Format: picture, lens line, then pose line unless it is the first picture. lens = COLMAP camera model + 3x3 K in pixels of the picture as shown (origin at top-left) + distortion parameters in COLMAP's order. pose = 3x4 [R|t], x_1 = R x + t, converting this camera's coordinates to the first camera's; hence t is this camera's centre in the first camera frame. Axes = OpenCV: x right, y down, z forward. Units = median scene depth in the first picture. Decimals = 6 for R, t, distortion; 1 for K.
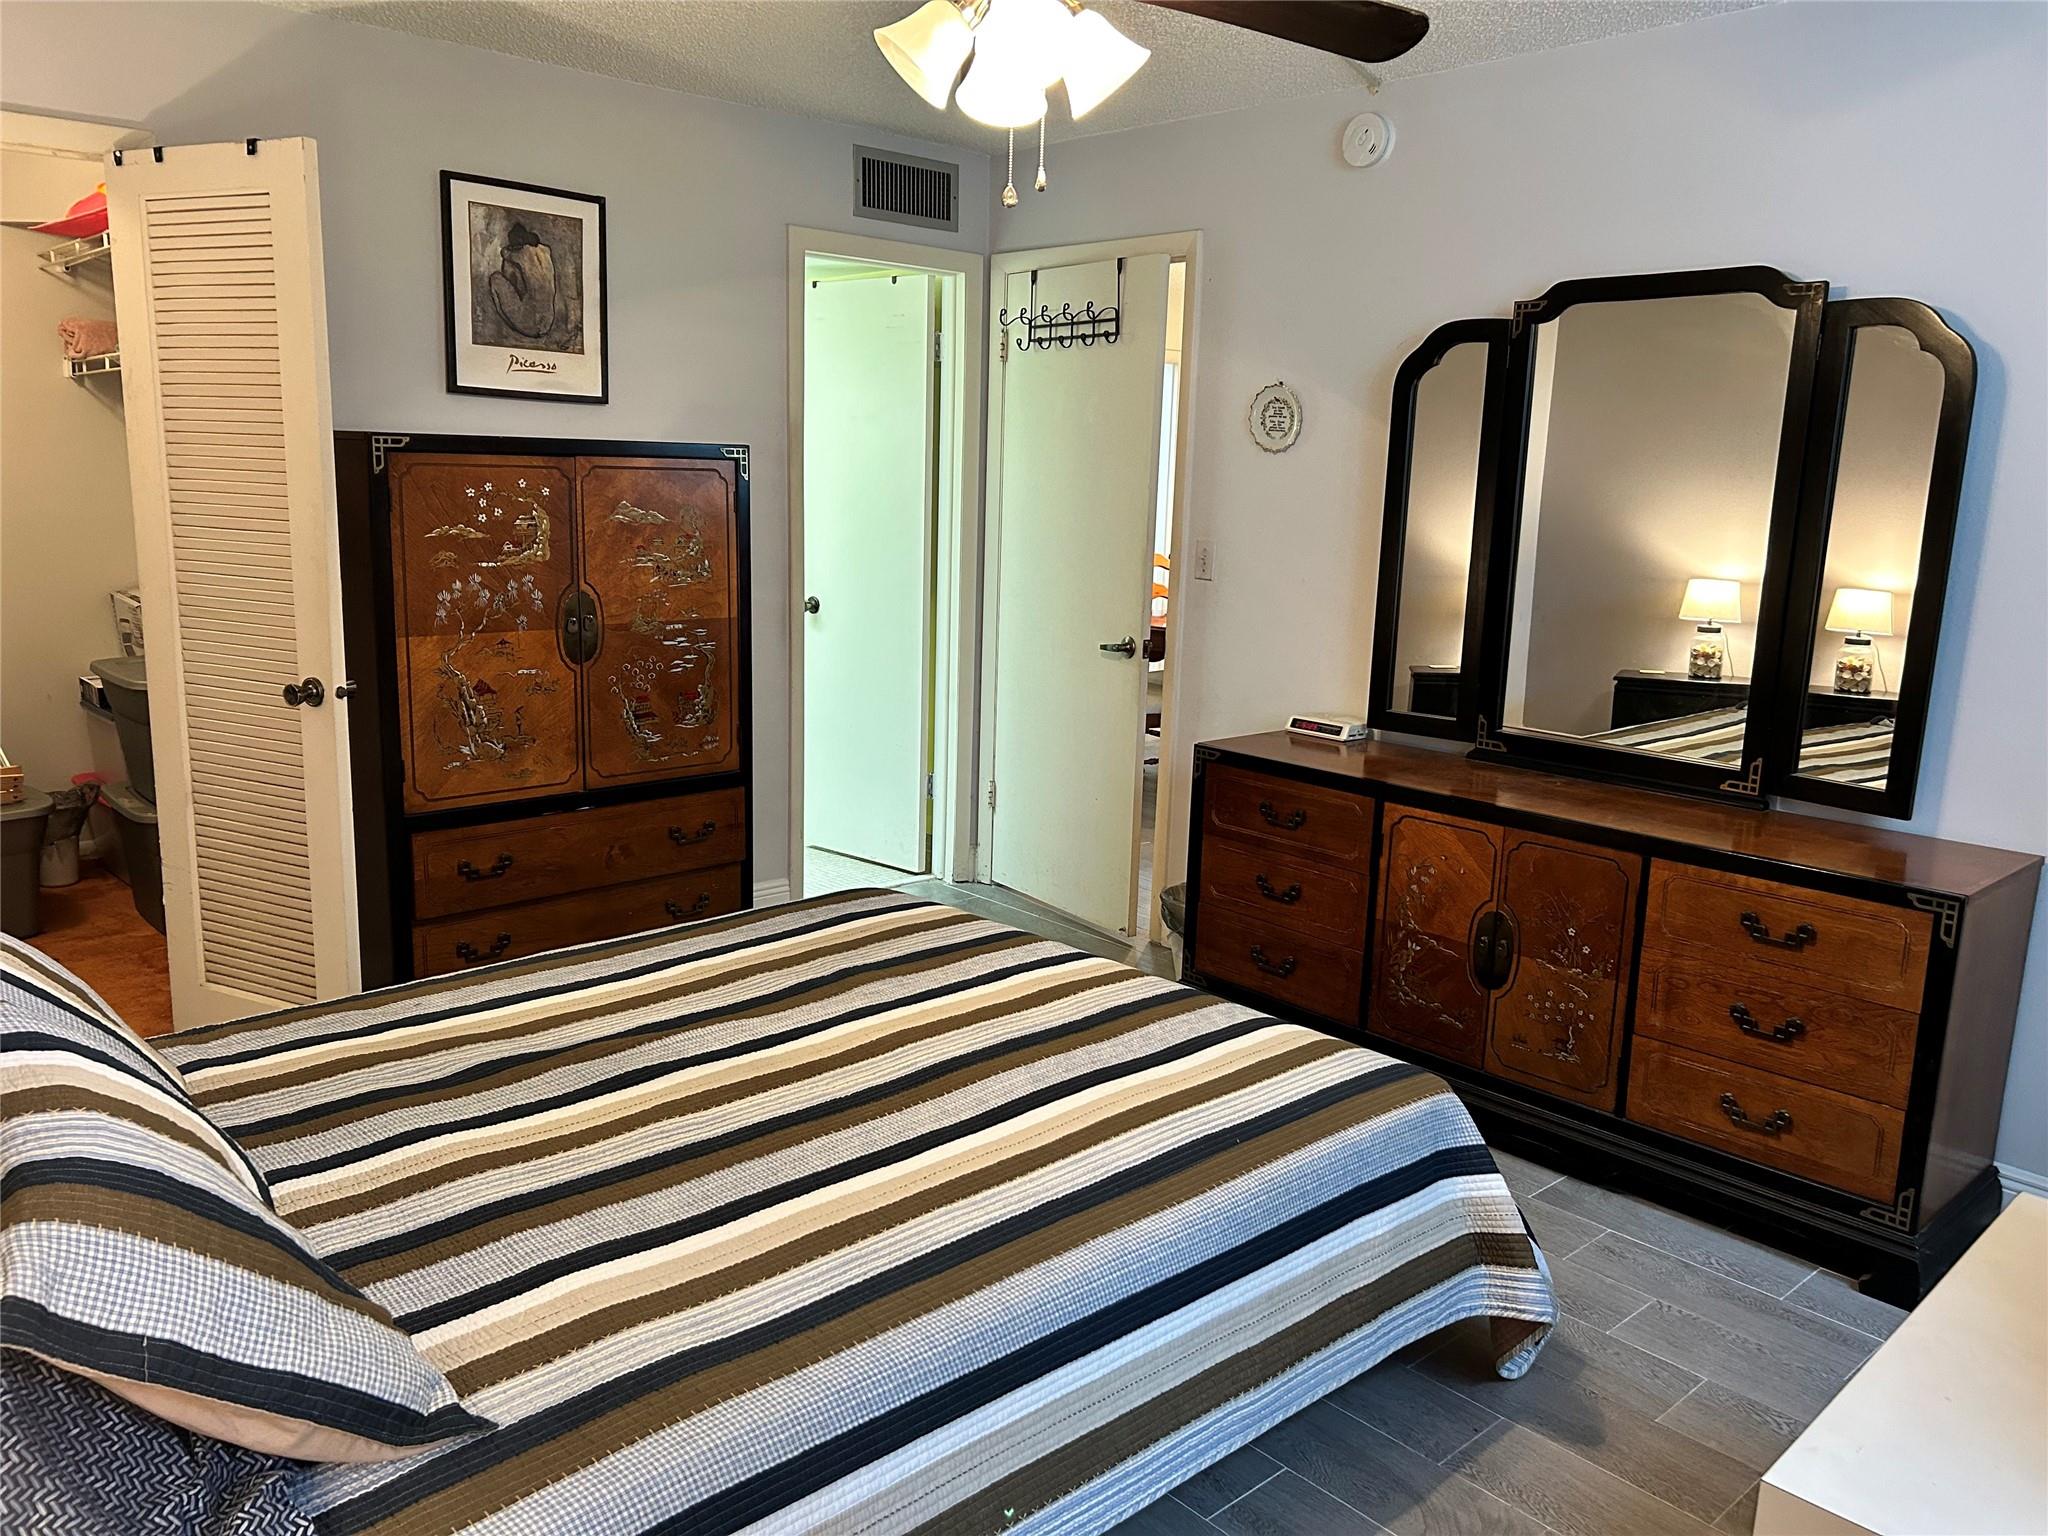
lens RADIAL K [[1542.5, 0, 1020.7], [0, 1542.5, 775.8], [0, 0, 1]] dist [0.037053, -0.048737]
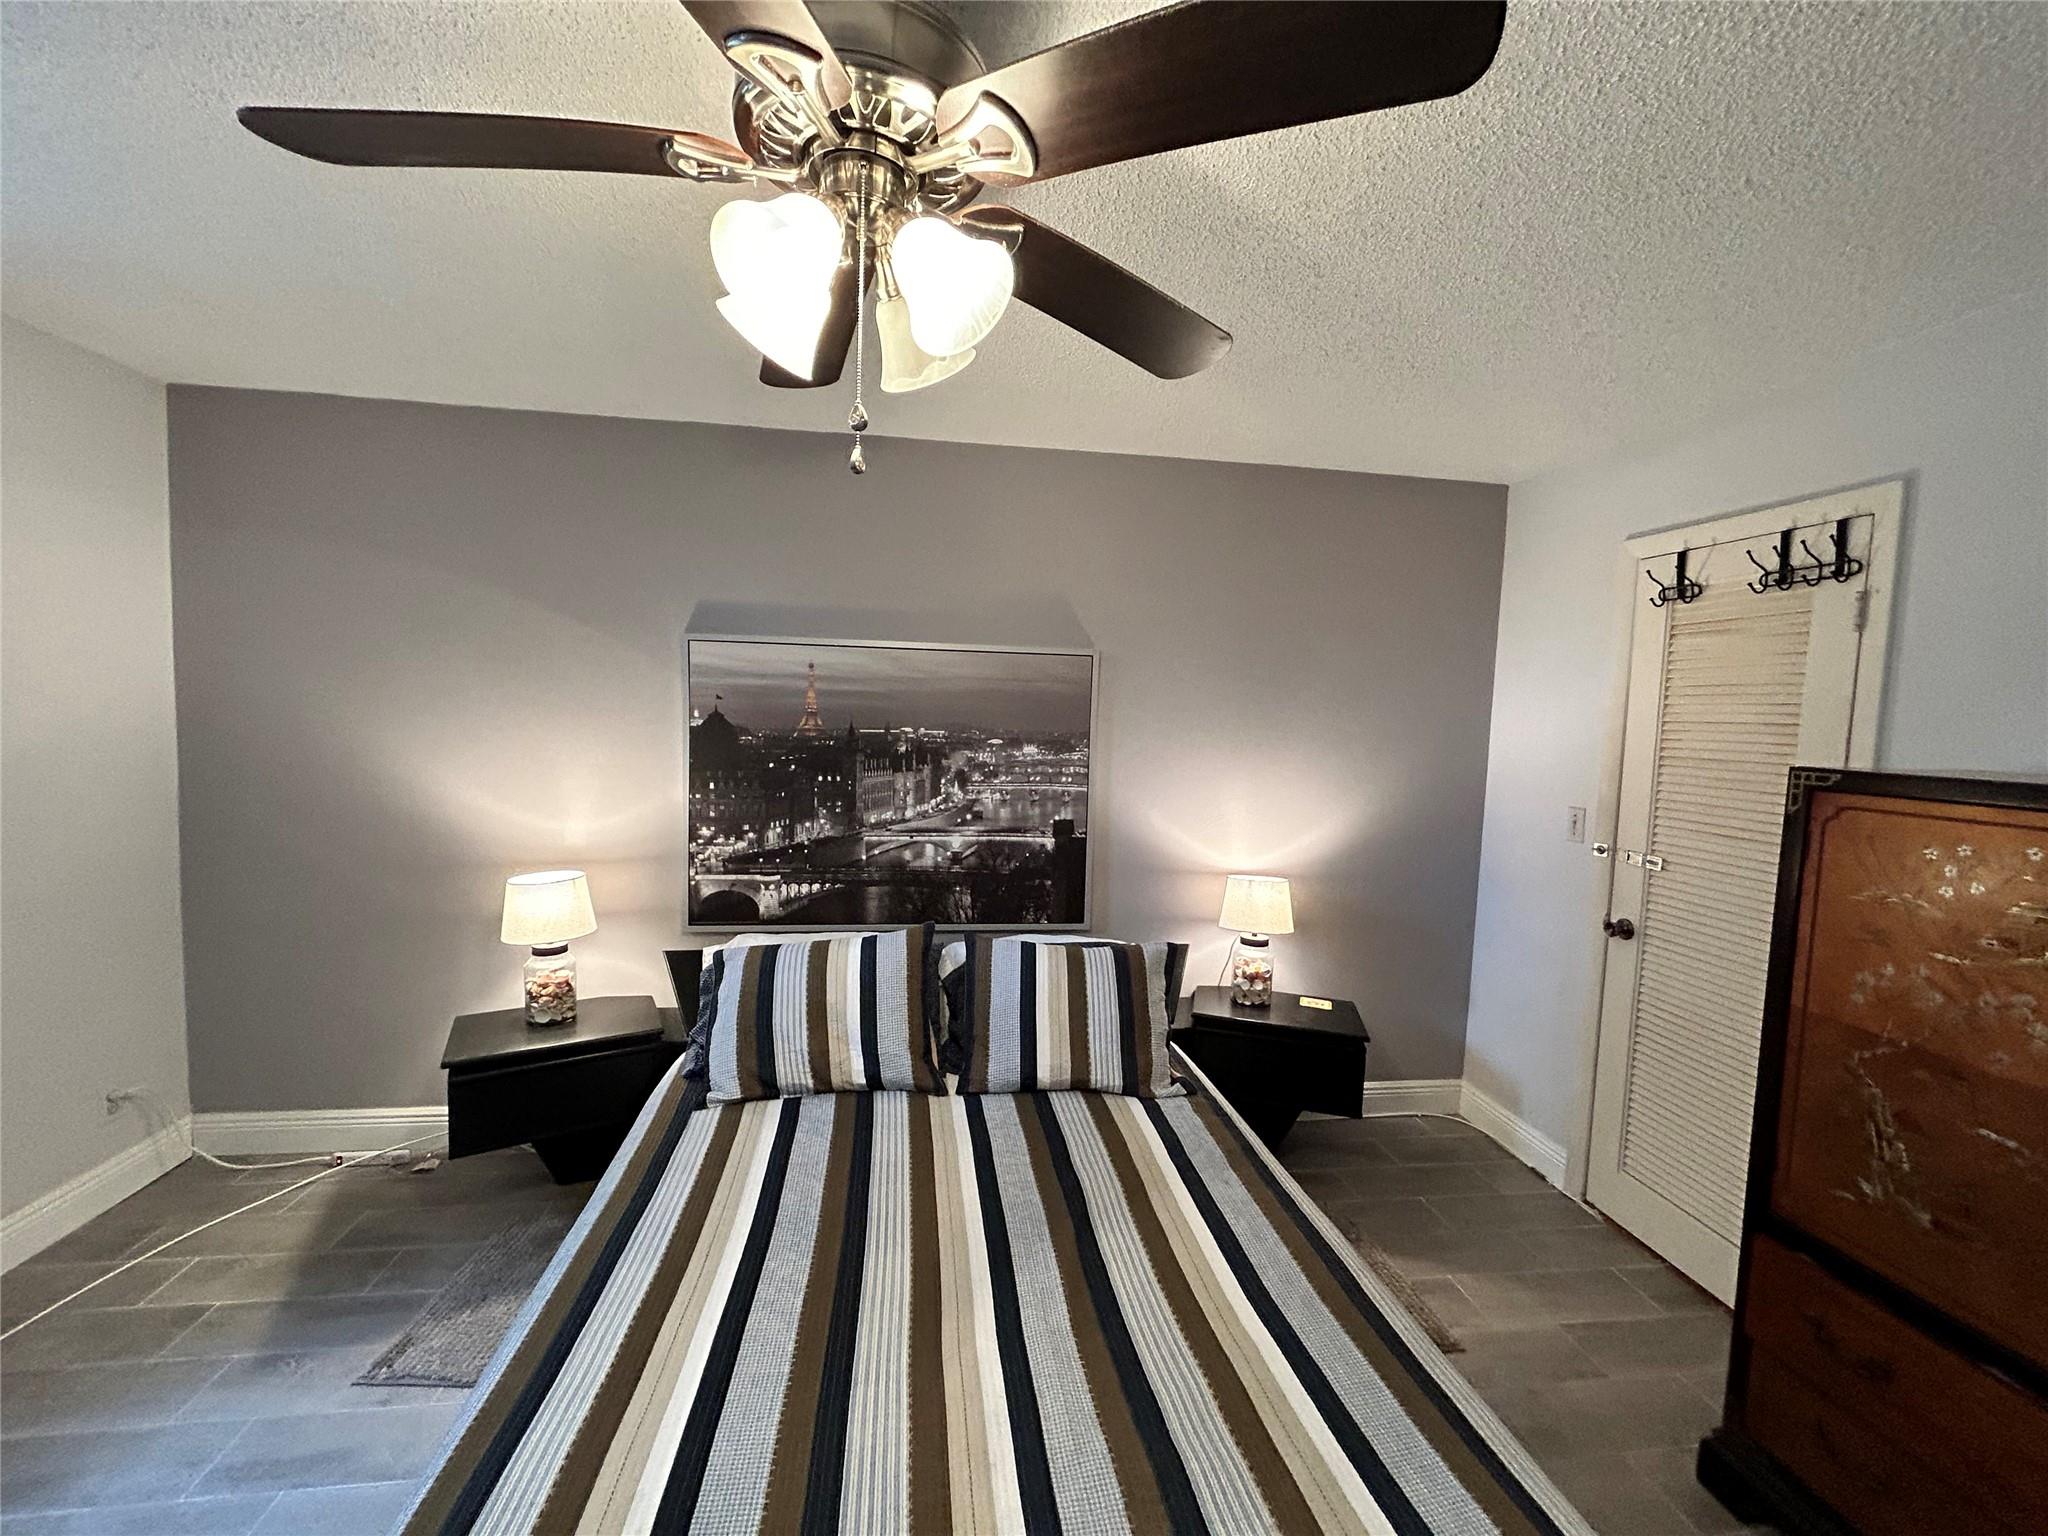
lens RADIAL K [[826.7, 0, 1017.9], [0, 826.7, 767.8], [0, 0, 1]] dist [0.000921, -0.000049]
pose [[-0.563801, 0.012184, -0.825821, 0.183572], [-0.211537, 0.964408, 0.158648, -0.174652], [0.798361, 0.264137, -0.541157, 0.778176]]
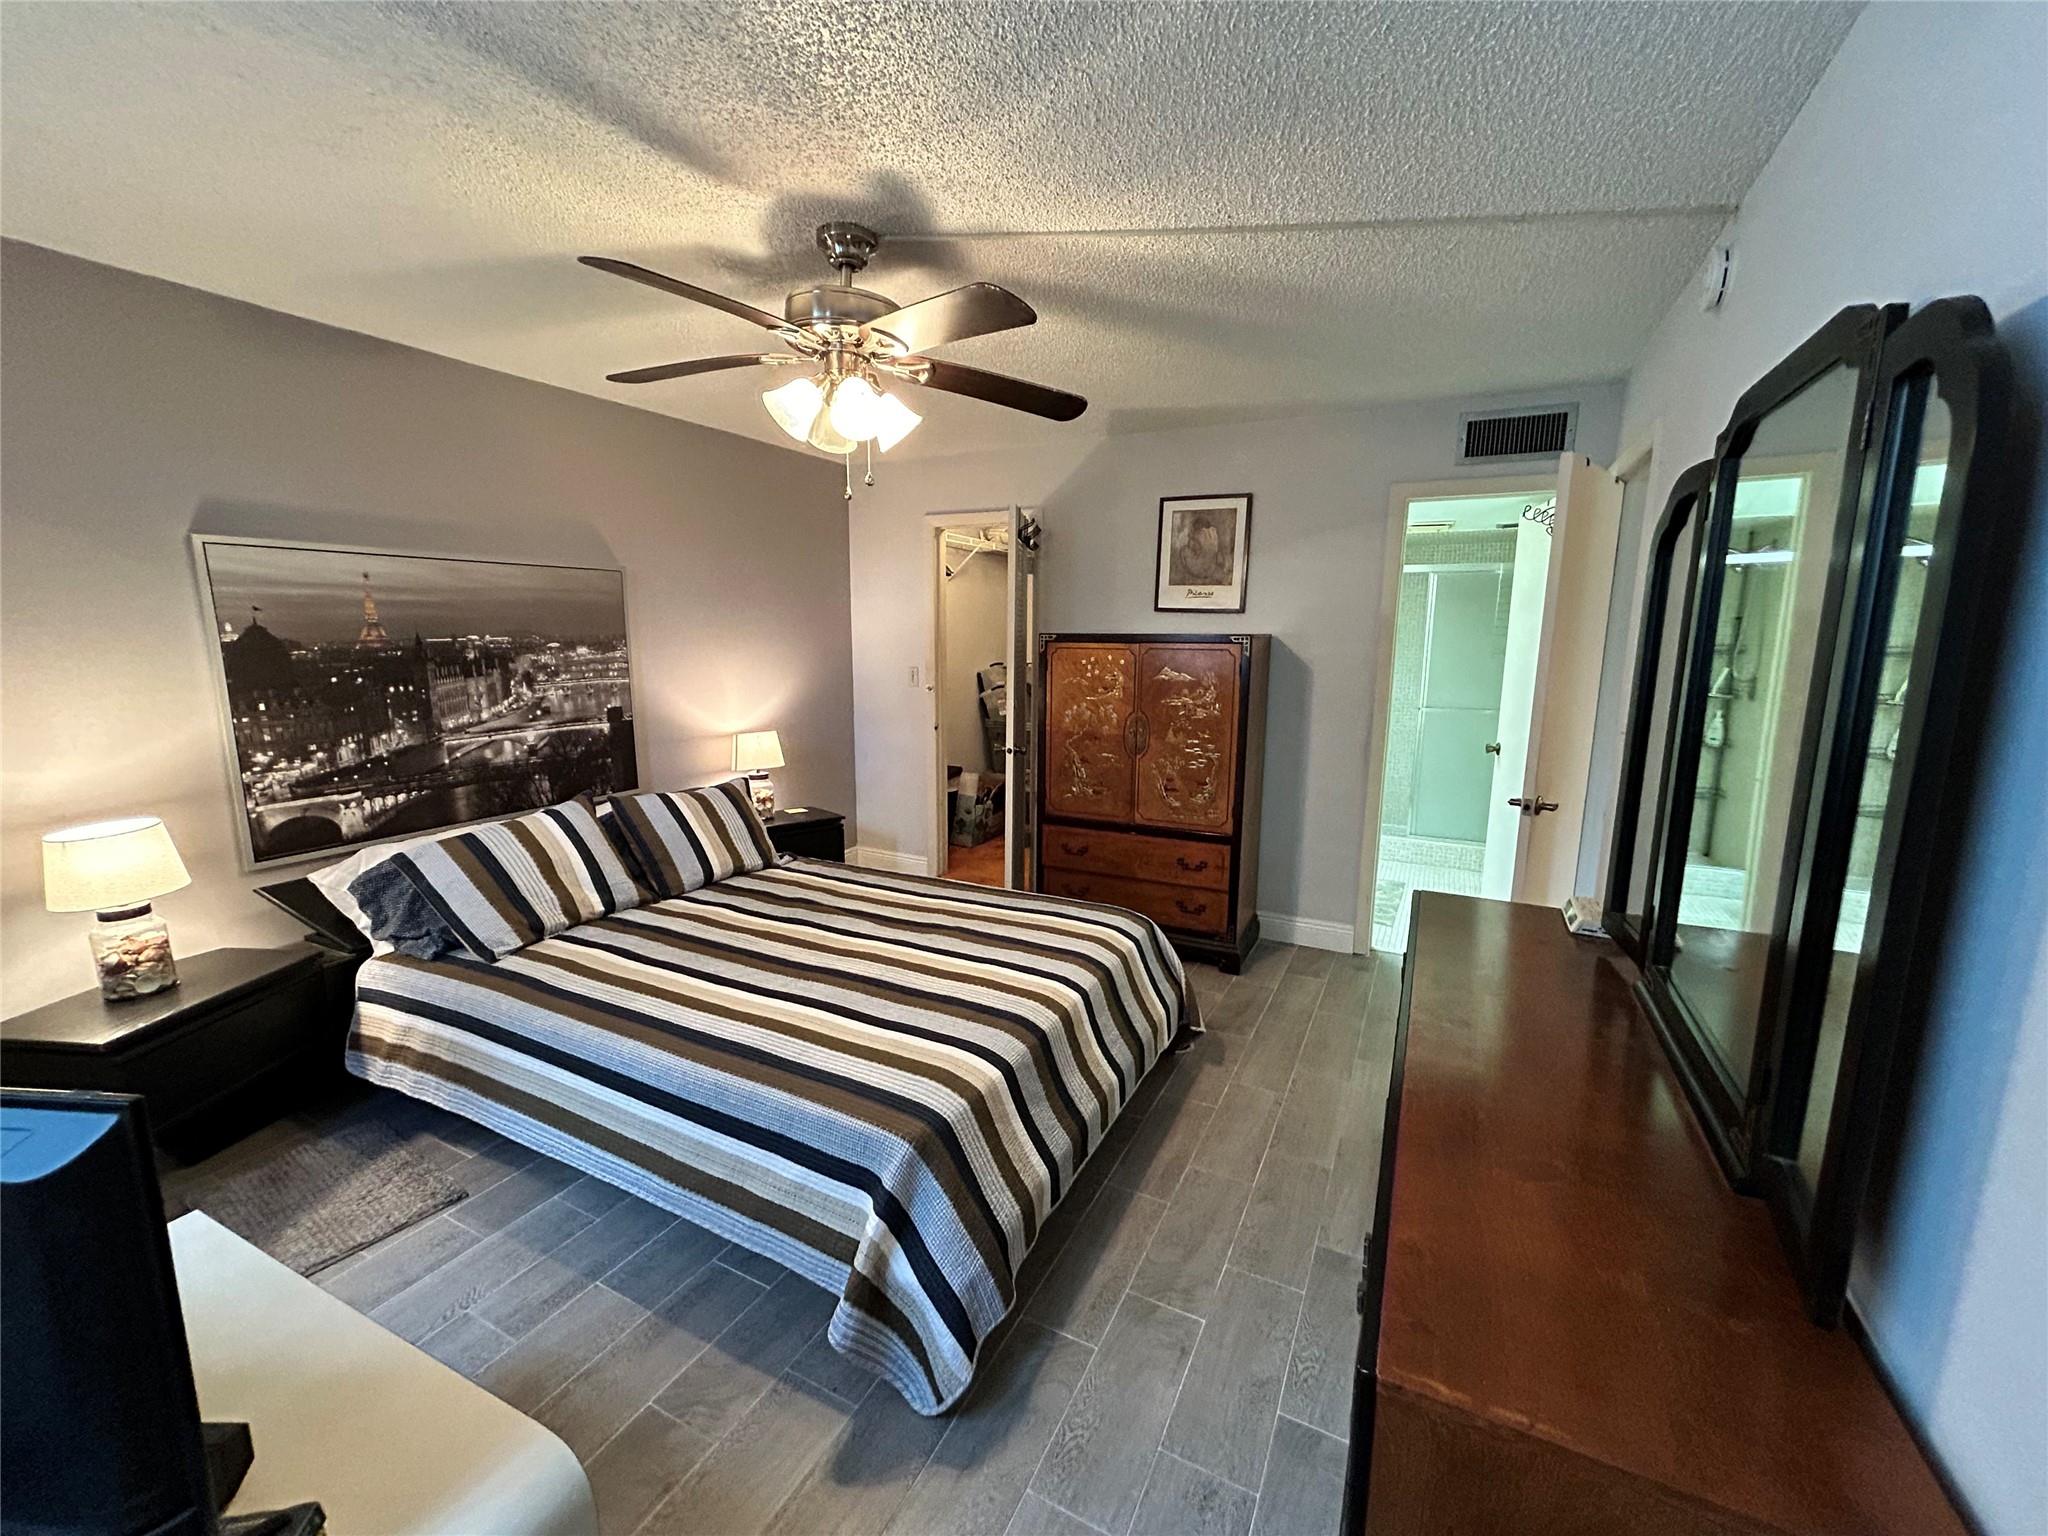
lens RADIAL K [[826.7, 0, 1017.9], [0, 826.7, 767.8], [0, 0, 1]] dist [0.000921, -0.000049]
pose [[0.346405, 0.129120, -0.929157, 0.563180], [-0.181566, 0.980981, 0.068631, -0.096679], [0.920347, 0.144929, 0.363260, 0.503644]]
